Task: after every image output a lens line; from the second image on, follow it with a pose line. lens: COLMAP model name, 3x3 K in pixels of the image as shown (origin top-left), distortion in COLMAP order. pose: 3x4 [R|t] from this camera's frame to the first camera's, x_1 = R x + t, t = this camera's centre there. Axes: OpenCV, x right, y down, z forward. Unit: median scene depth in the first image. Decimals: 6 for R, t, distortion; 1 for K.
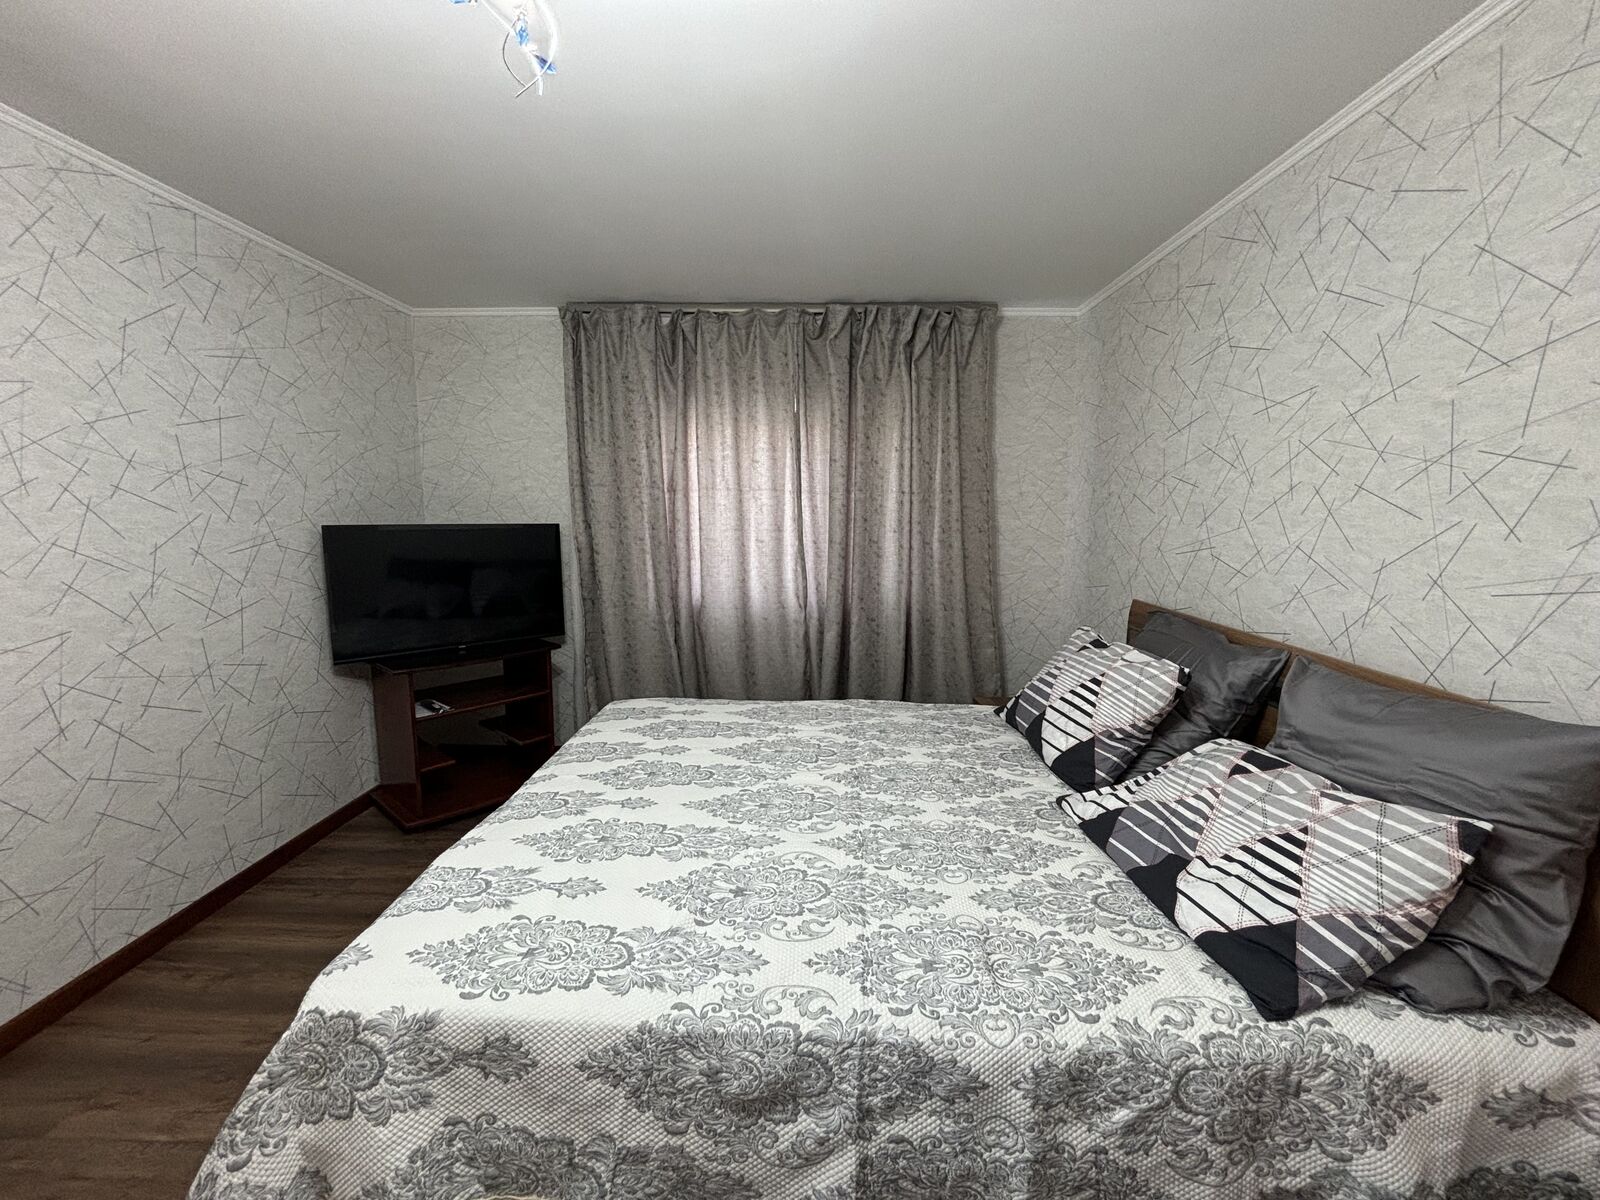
lens RADIAL K [[640.4, 0, 799.3], [0, 640.4, 594.9], [0, 0, 1]] dist [-0.003610, -0.000709]
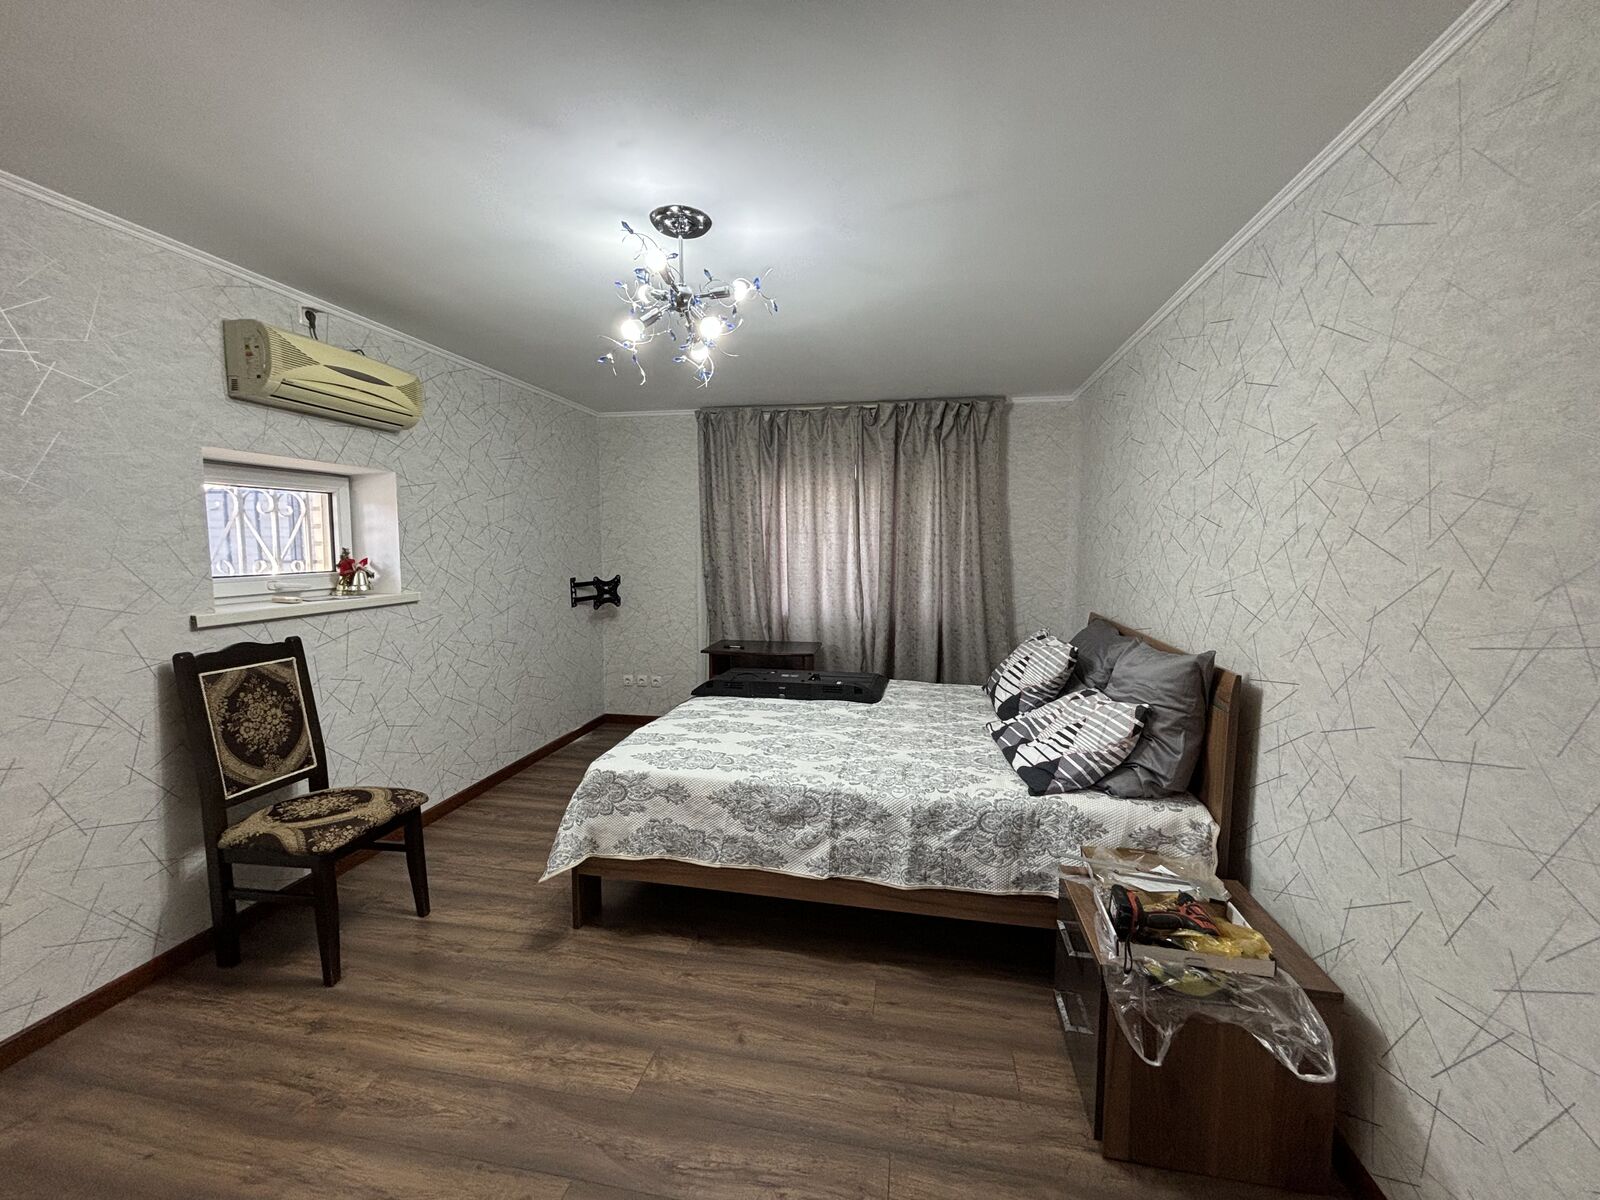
lens RADIAL K [[647.0, 0, 801.0], [0, 647.0, 592.8], [0, 0, 1]] dist [-0.001373, -0.000498]
pose [[0.986555, 0.009662, -0.163143, 0.112135], [-0.019183, 0.998196, -0.056885, 0.048529], [0.162299, 0.059250, 0.984961, -0.406687]]
